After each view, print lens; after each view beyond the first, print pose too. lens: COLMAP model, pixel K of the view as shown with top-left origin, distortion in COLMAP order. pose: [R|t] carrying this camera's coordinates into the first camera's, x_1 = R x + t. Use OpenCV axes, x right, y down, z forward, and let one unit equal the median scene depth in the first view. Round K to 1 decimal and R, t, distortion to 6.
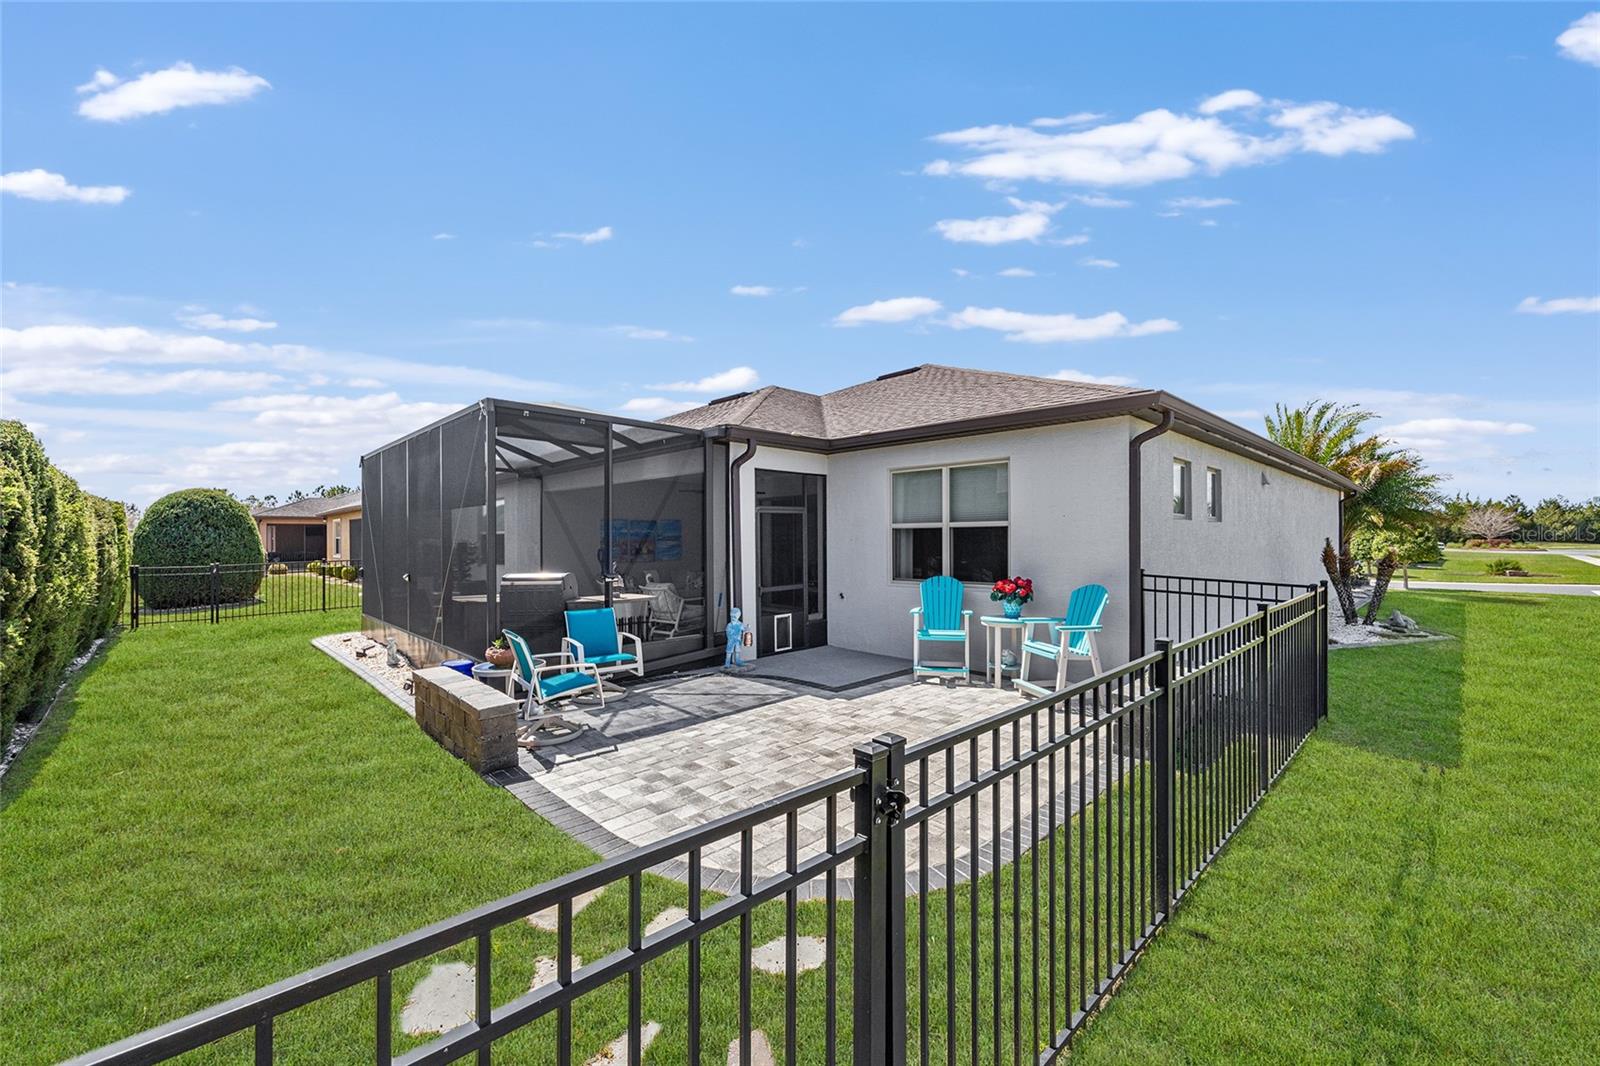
lens RADIAL K [[644.9, 0, 793.6], [0, 644.9, 536.8], [0, 0, 1]] dist [-0.004009, 0.001717]
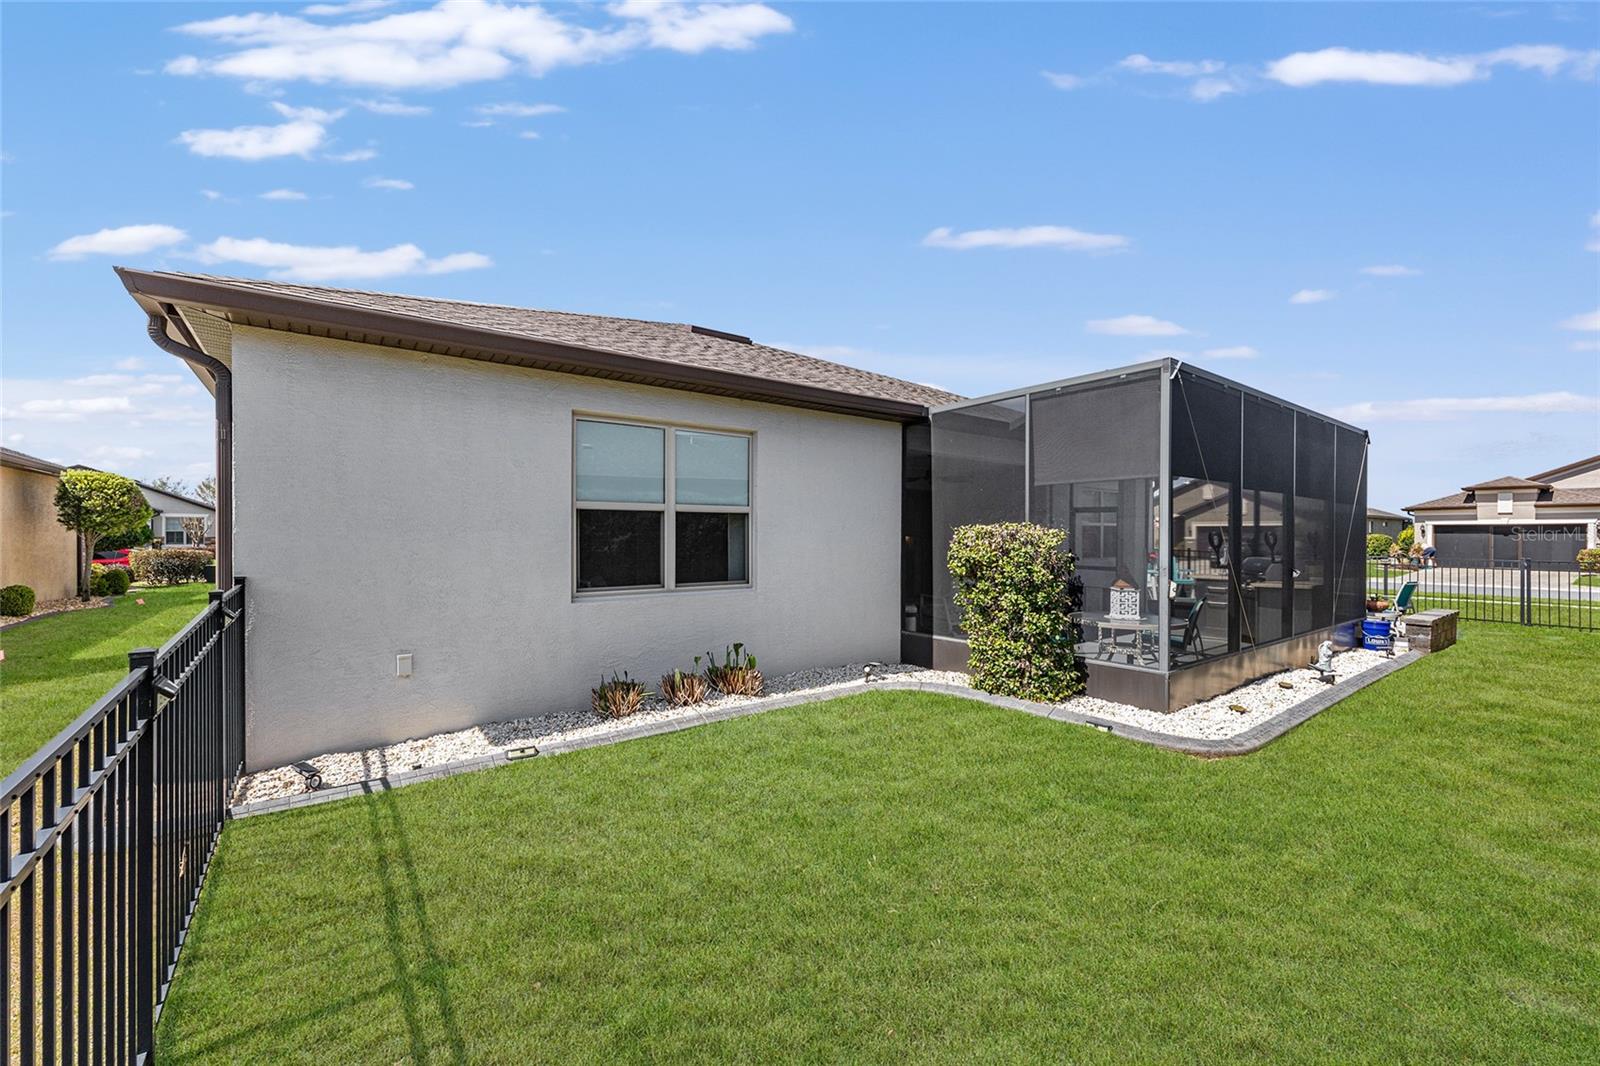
lens RADIAL K [[644.9, 0, 809.1], [0, 644.9, 537.6], [0, 0, 1]] dist [-0.004009, 0.001717]
pose [[0.999988, 0.002905, -0.004063, 1.010316], [-0.002901, 0.999995, 0.000986, 0.019281], [0.004066, -0.000974, 0.999991, 0.189553]]
